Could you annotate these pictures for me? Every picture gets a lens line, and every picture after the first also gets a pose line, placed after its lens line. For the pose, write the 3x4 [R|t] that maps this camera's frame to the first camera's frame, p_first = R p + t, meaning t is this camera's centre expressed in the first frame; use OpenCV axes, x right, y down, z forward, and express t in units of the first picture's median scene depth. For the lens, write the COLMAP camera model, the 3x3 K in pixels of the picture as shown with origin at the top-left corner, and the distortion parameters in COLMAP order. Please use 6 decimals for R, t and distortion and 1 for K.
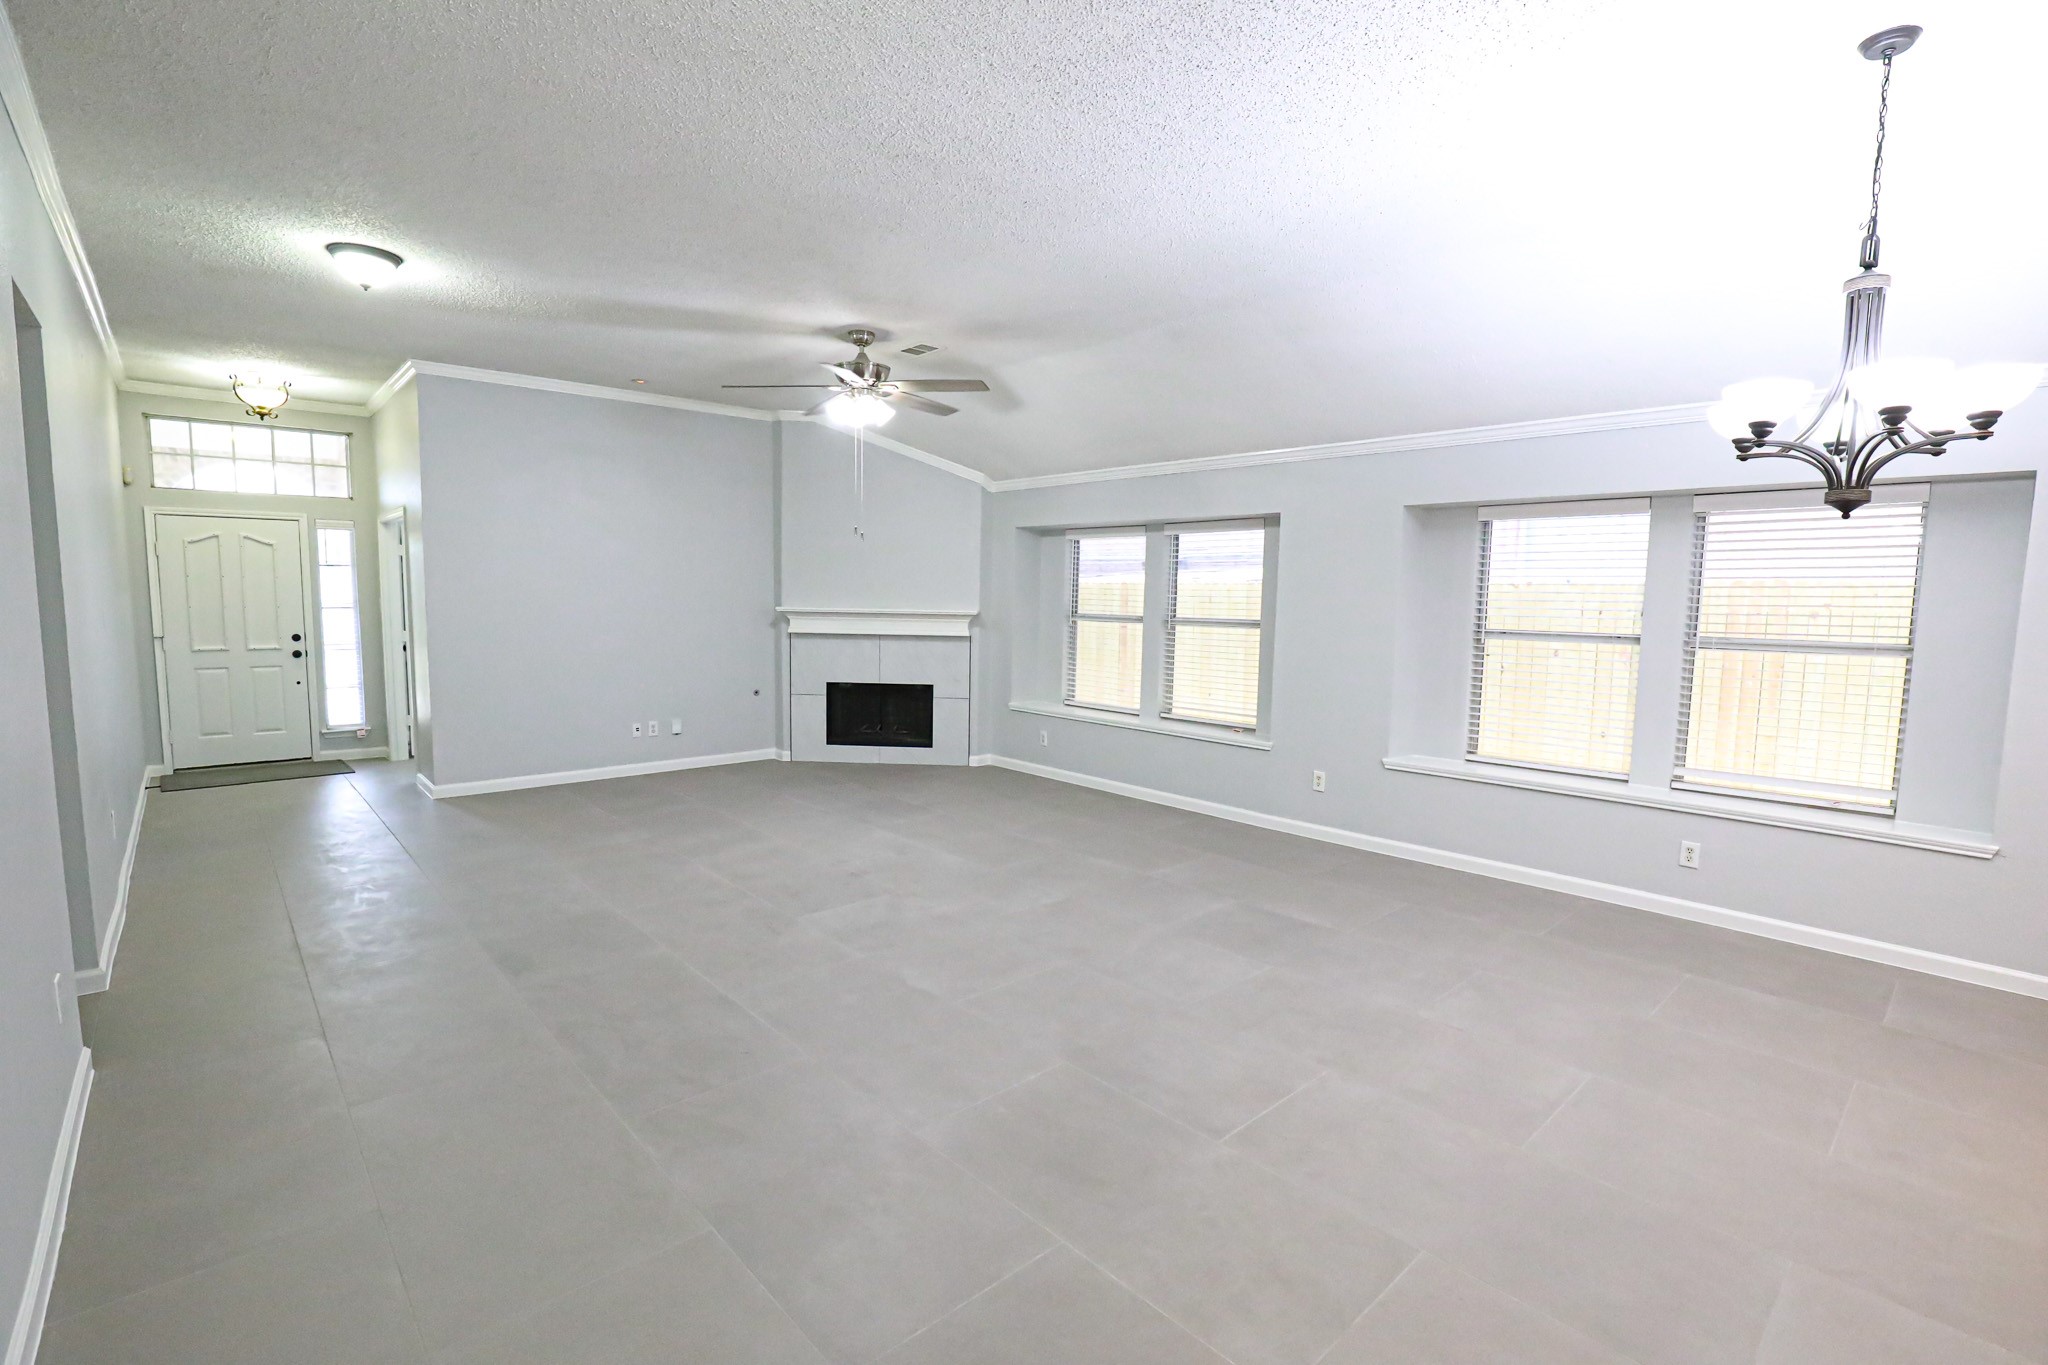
lens RADIAL K [[923.1, 0, 1027.7], [0, 923.1, 693.9], [0, 0, 1]] dist [-0.037850, 0.000543]
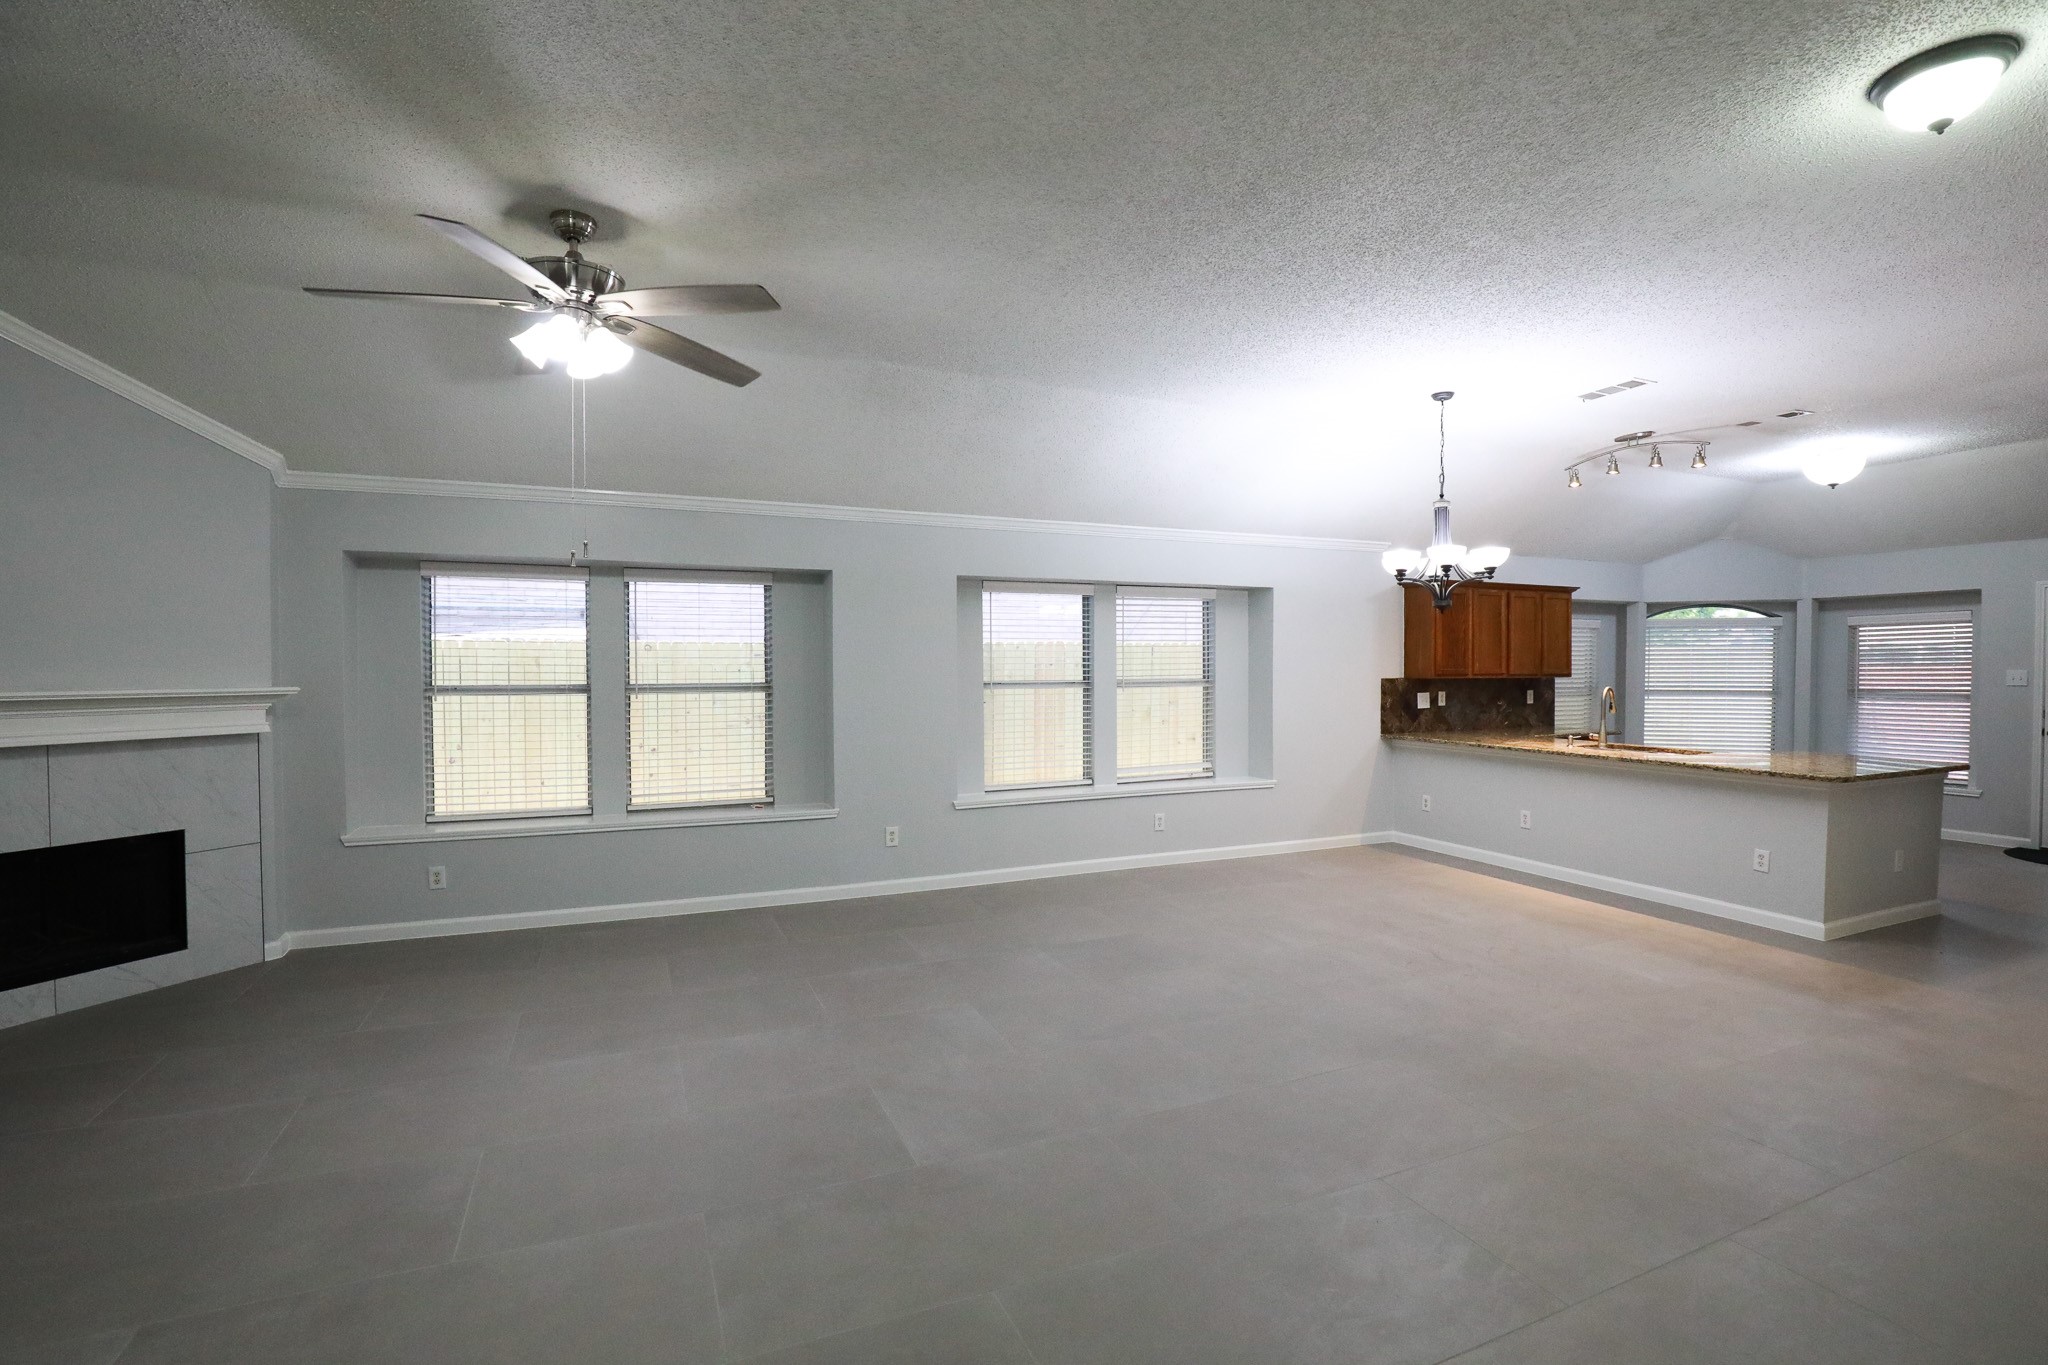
lens RADIAL K [[919.6, 0, 1037.5], [0, 919.6, 693.8], [0, 0, 1]] dist [-0.031202, -0.000015]
pose [[0.329538, -0.045734, 0.943034, -0.452048], [0.106816, 0.994219, 0.010890, -0.043633], [-0.938080, 0.097142, 0.332518, 0.385175]]
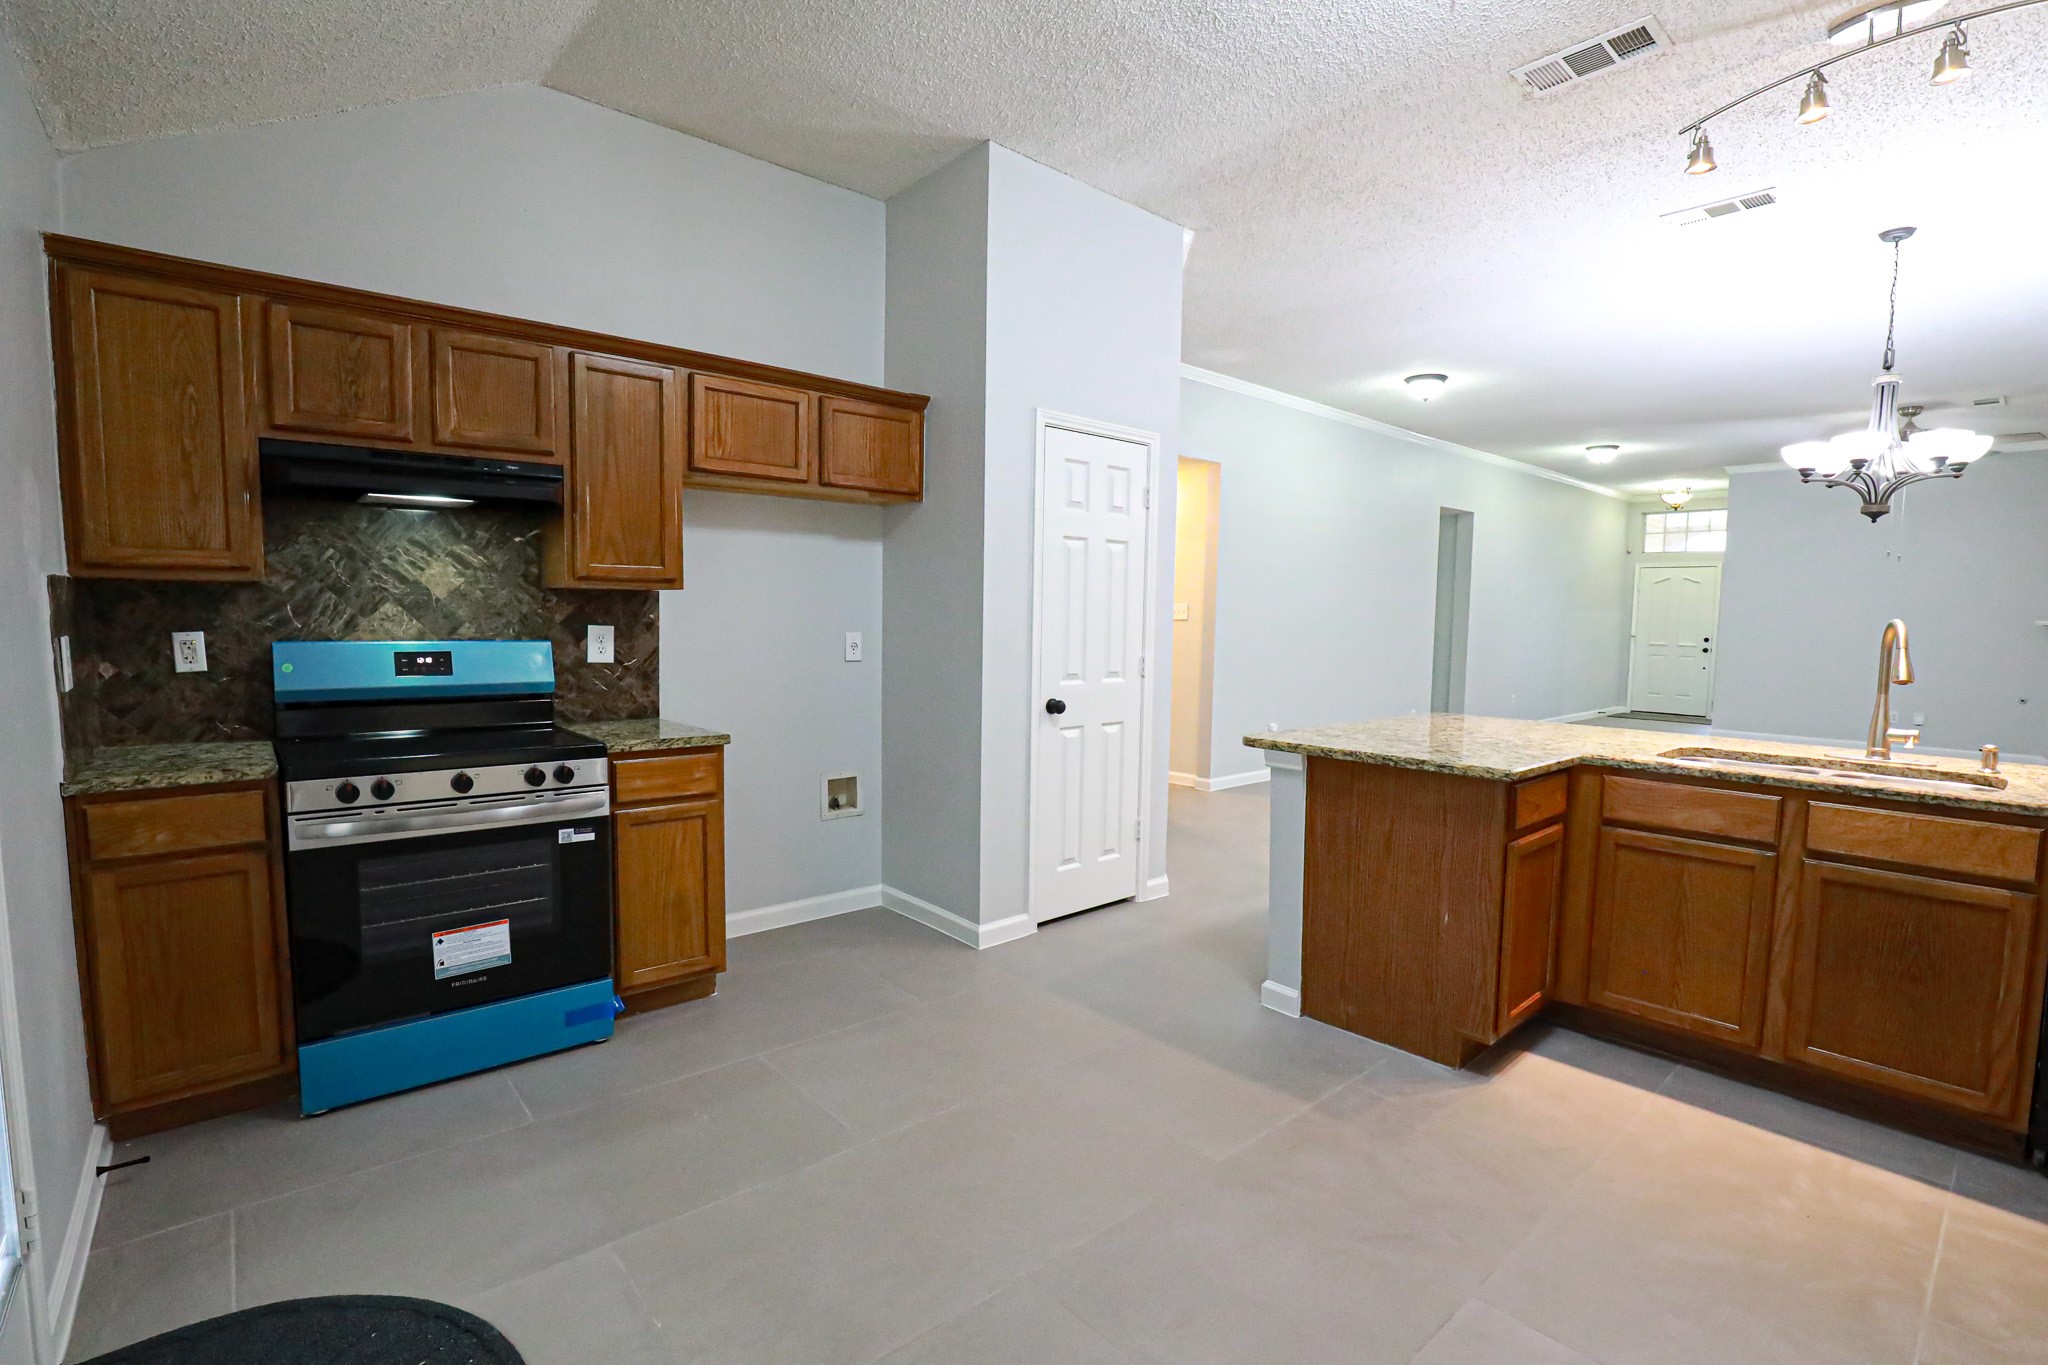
lens RADIAL K [[936.6, 0, 1033.1], [0, 936.6, 689.5], [0, 0, 1]] dist [-0.037591, 0.008608]
pose [[-0.025298, 0.066067, -0.997494, 0.856537], [-0.121193, 0.990251, 0.068661, 0.057071], [0.992307, 0.122626, -0.017045, -0.147434]]
